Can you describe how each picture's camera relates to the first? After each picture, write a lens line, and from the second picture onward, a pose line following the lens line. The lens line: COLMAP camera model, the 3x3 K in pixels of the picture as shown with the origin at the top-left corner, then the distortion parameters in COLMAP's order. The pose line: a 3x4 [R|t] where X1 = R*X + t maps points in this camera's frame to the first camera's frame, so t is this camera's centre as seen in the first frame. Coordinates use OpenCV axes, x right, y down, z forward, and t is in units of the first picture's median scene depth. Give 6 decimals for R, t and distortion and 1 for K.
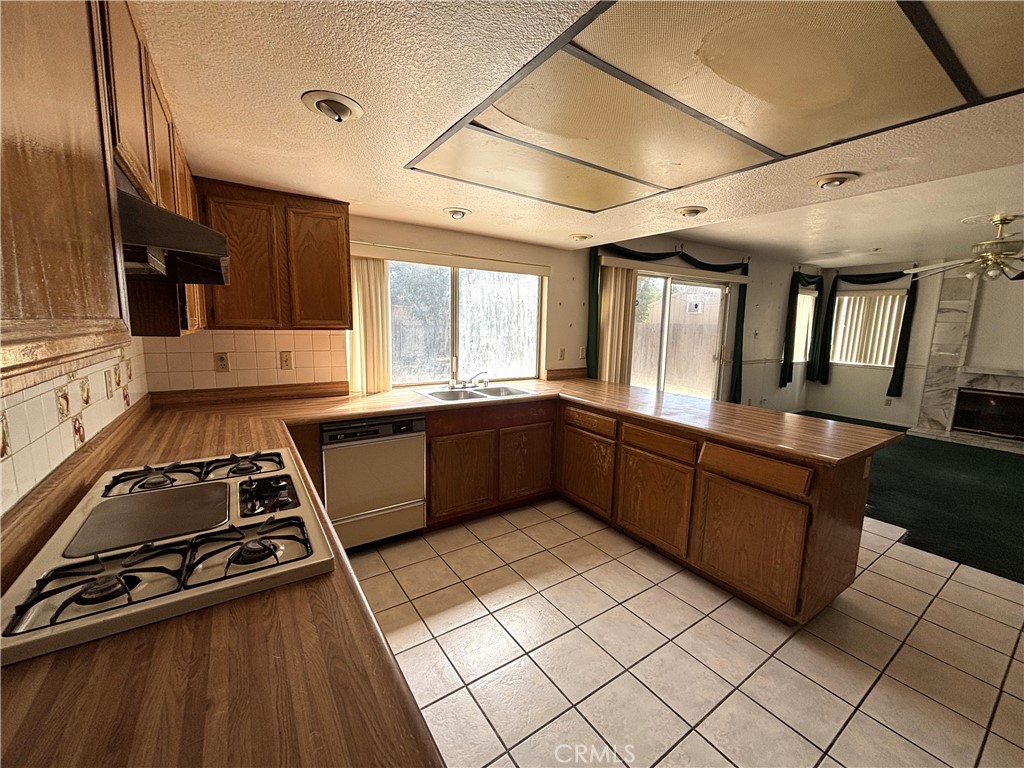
lens RADIAL K [[414.7, 0, 510.9], [0, 414.7, 383.9], [0, 0, 1]] dist [-0.000815, 0.000298]
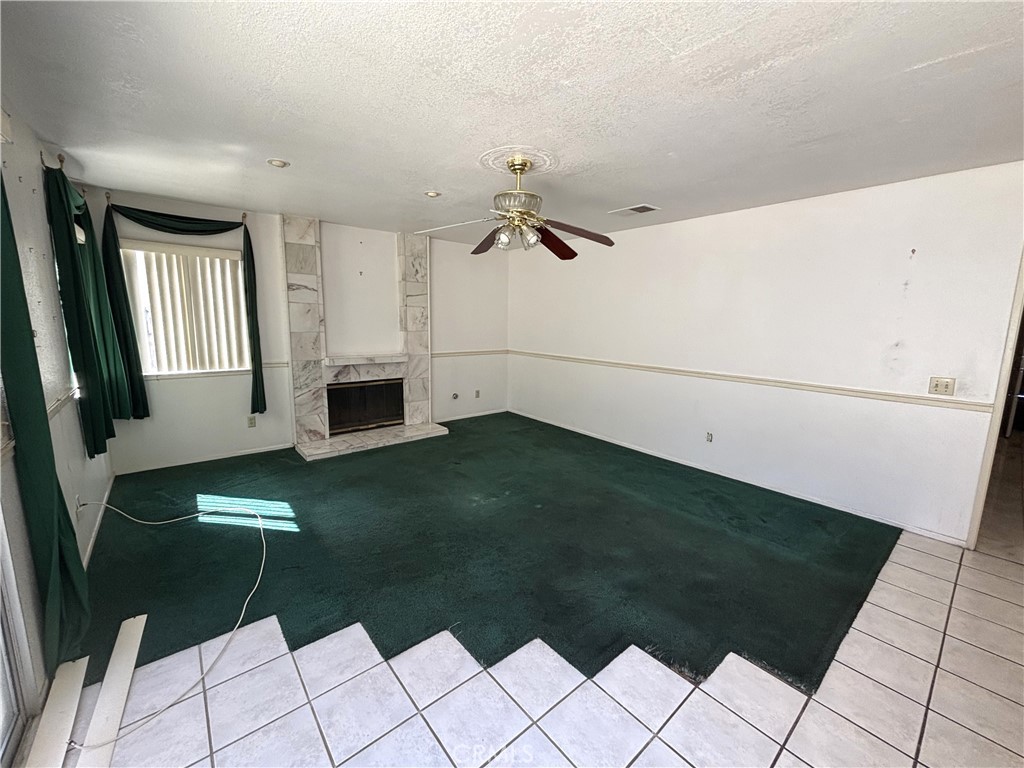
lens RADIAL K [[414.7, 0, 510.1], [0, 414.7, 384.8], [0, 0, 1]] dist [-0.000815, 0.000298]
pose [[-0.083785, -0.179108, 0.980255, 0.244049], [0.125275, 0.974016, 0.188676, -0.094956], [-0.988578, 0.138609, -0.059170, 0.664625]]
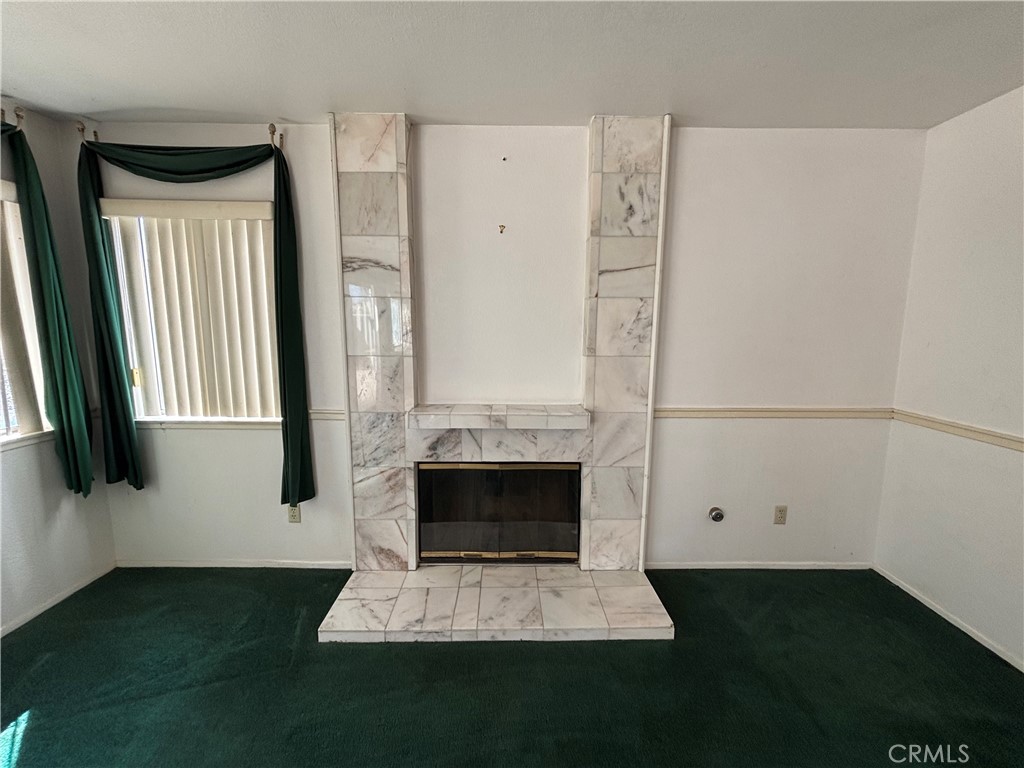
lens RADIAL K [[414.7, 0, 513.3], [0, 414.7, 385.1], [0, 0, 1]] dist [-0.000815, 0.000298]
pose [[0.553703, -0.136671, 0.821422, 0.784136], [0.126728, 0.988779, 0.079092, -0.080742], [-0.823015, 0.060304, 0.564810, 0.665640]]
